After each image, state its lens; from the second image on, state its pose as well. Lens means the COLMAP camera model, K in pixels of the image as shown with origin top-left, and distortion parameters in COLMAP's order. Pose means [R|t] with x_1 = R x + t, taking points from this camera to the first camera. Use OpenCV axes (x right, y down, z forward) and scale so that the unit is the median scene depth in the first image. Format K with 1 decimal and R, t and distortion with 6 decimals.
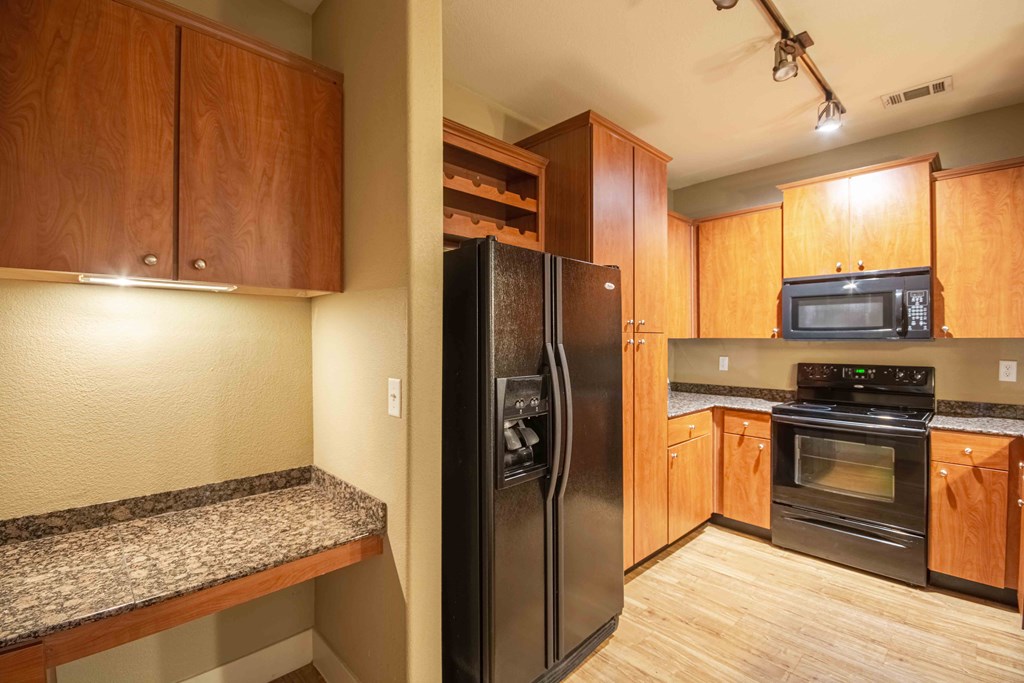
lens RADIAL K [[448.9, 0, 512.0], [0, 448.9, 341.5], [0, 0, 1]] dist [-0.000561, -0.012188]
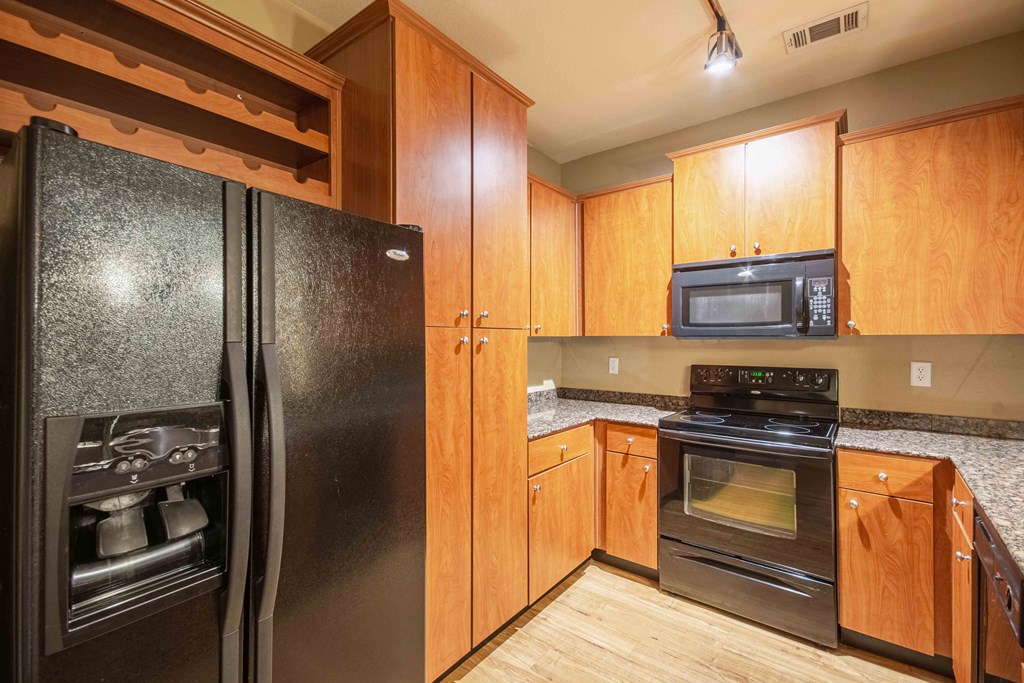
lens RADIAL K [[456.0, 0, 512.0], [0, 456.0, 341.5], [0, 0, 1]] dist [0.013296, -0.000005]
pose [[0.987207, -0.003011, 0.159413, 0.204423], [0.002806, 0.999995, 0.001513, 0.001056], [-0.159417, -0.001047, 0.987211, 0.243161]]
